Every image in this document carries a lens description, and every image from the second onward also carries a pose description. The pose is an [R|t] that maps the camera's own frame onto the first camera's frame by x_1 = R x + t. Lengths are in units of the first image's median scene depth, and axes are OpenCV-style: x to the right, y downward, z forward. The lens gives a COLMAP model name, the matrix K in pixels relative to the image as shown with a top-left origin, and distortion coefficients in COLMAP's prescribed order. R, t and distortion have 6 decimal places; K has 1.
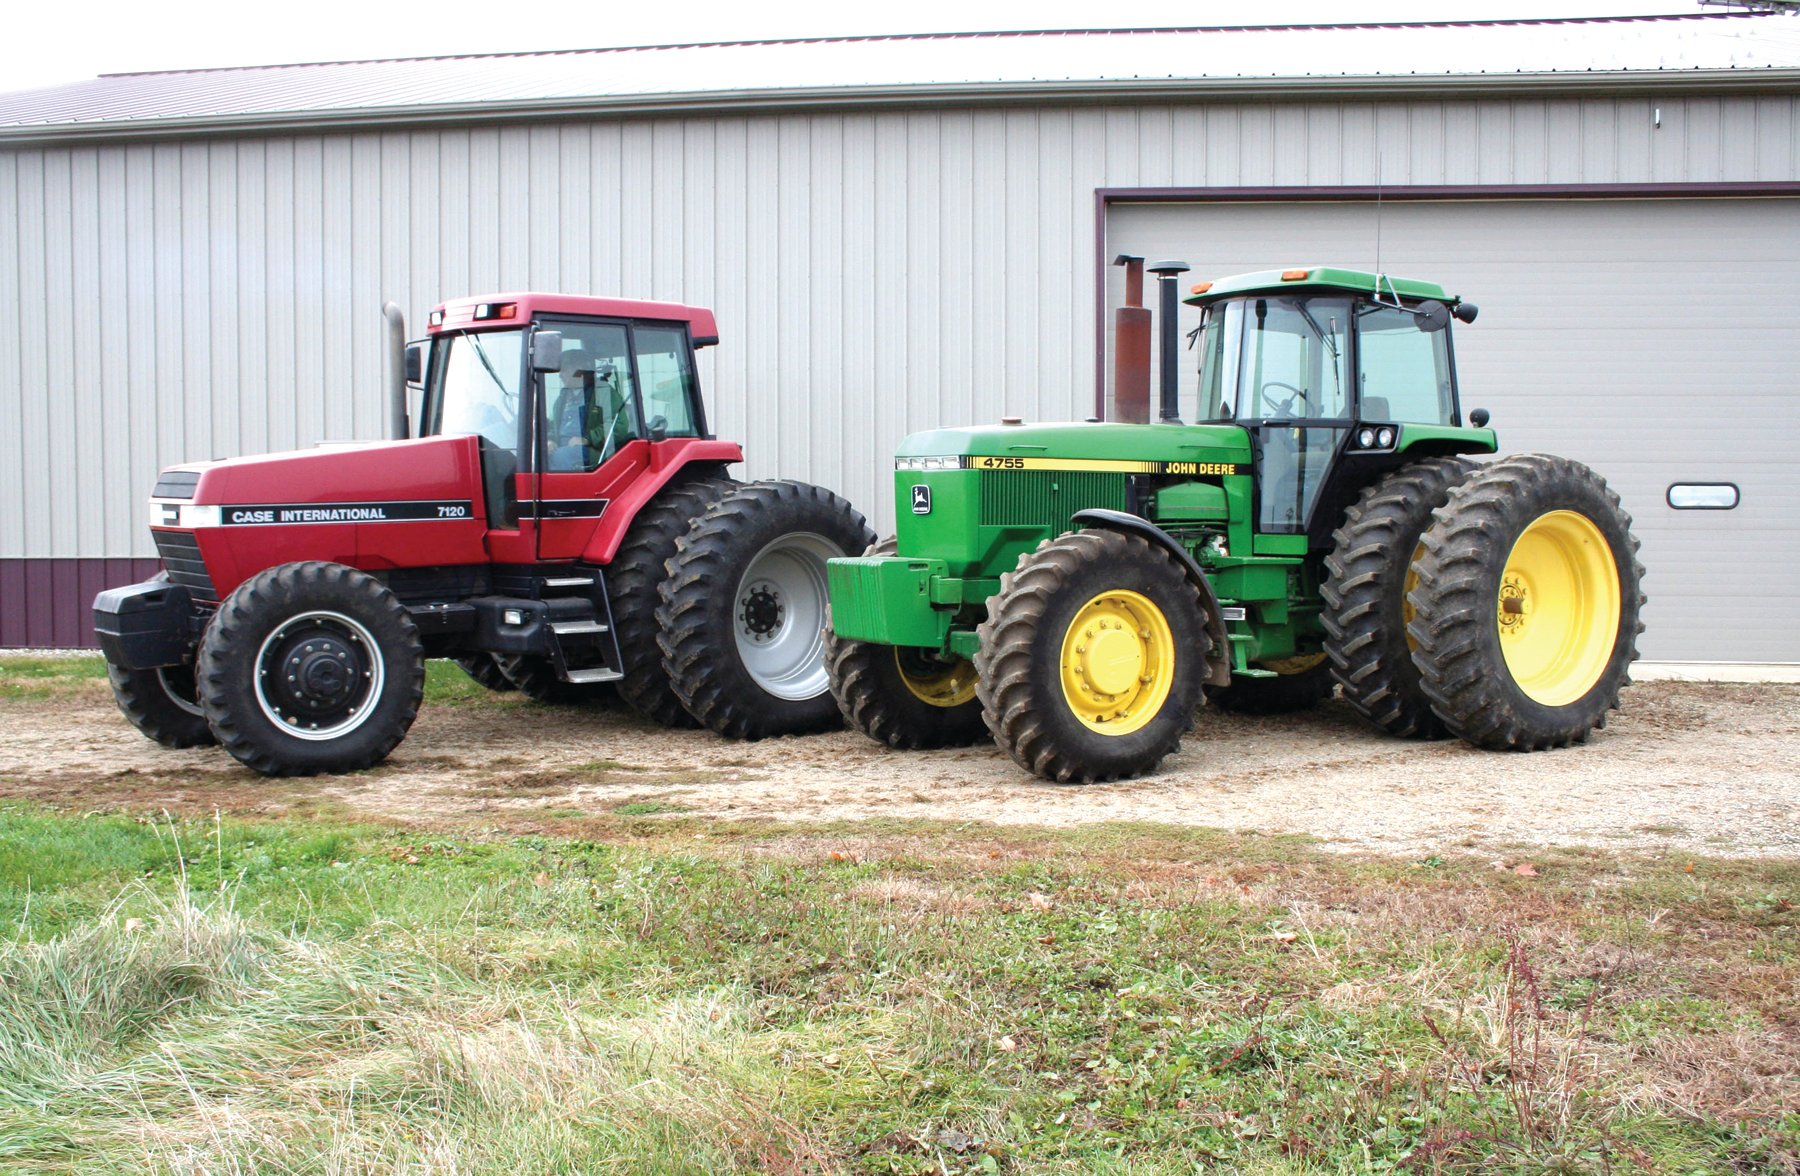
lens RADIAL K [[1688.2, 0, 900.0], [0, 1688.2, 588.0], [0, 0, 1]] dist [-0.096405, 0.012259]
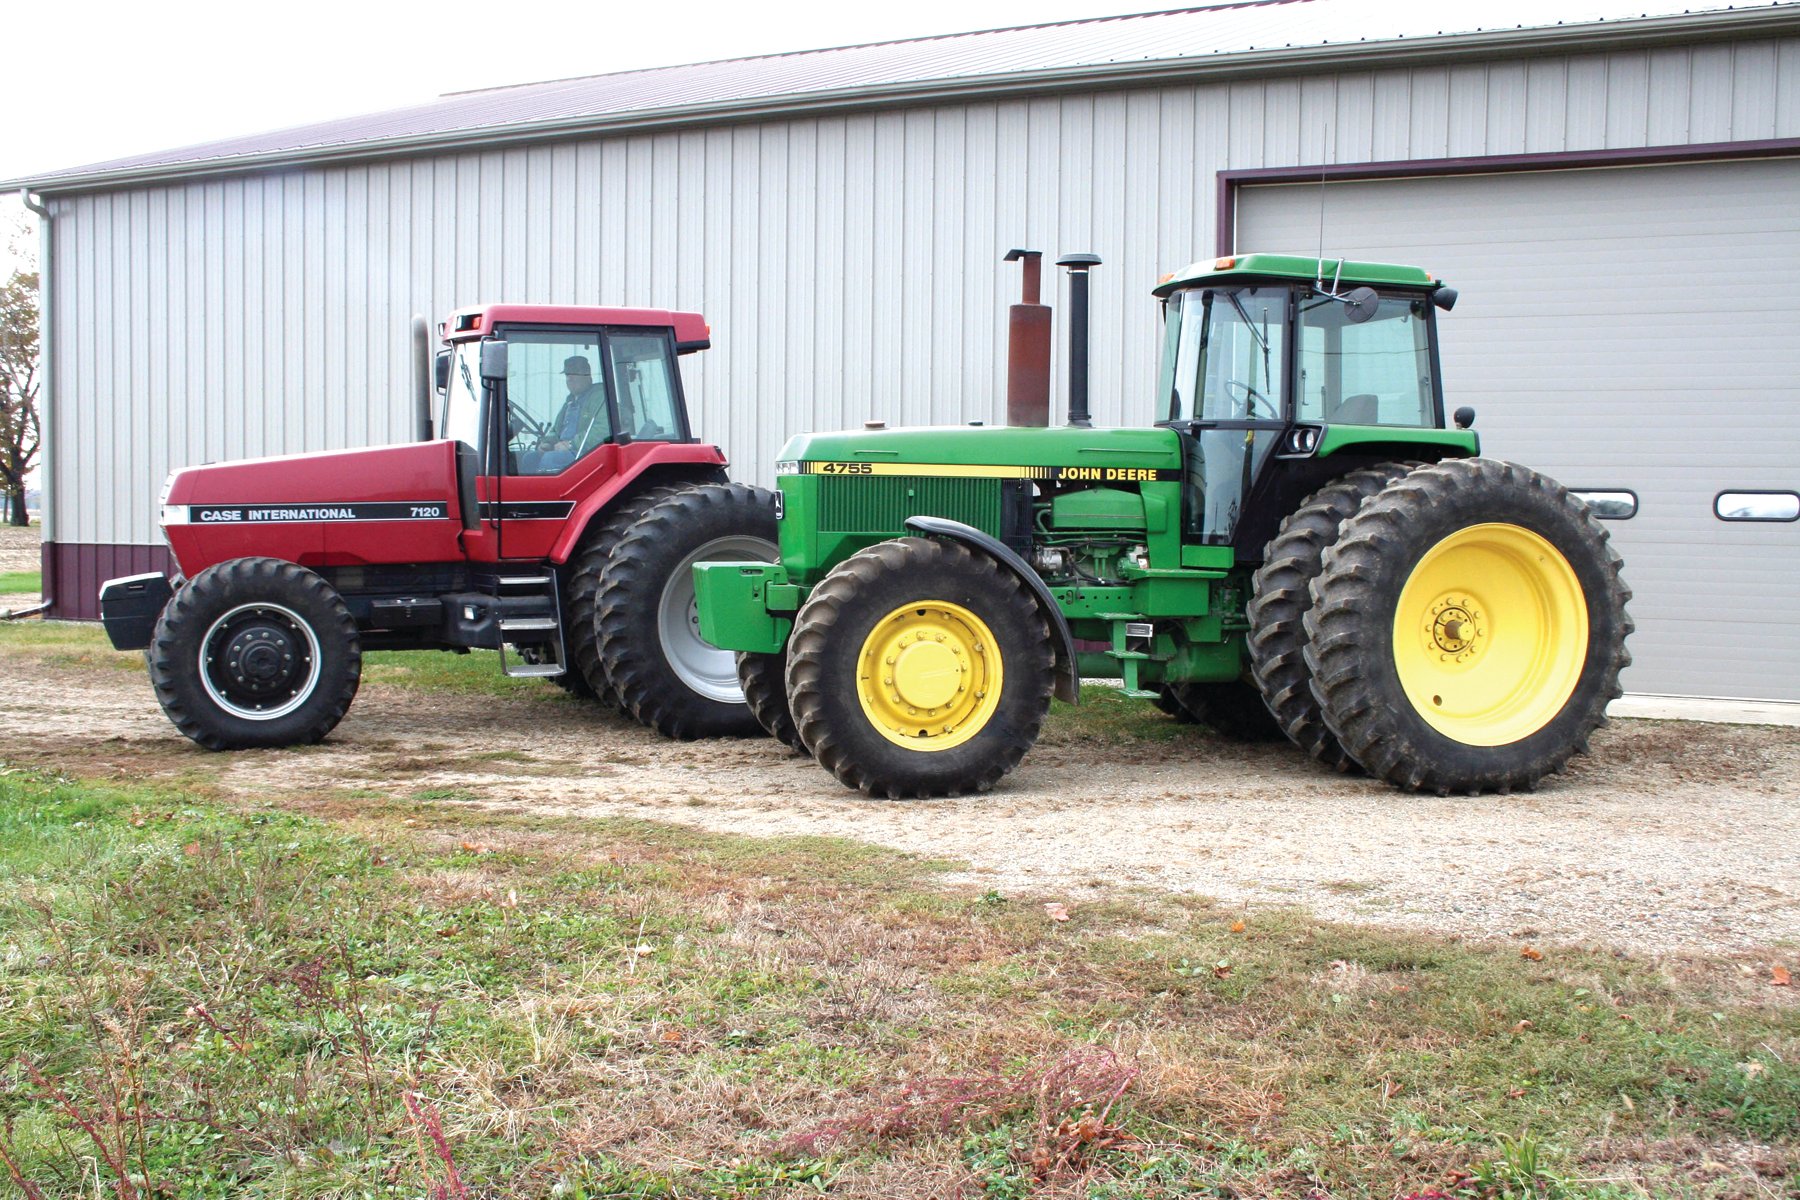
lens RADIAL K [[1762.5, 0, 900.6], [0, 1762.5, 625.3], [0, 0, 1]] dist [-0.115030, 0.106603]
pose [[0.954716, 0.029244, -0.296079, 0.357793], [-0.023386, 0.999455, 0.023306, -0.006766], [0.296599, -0.015327, 0.954879, 0.027772]]
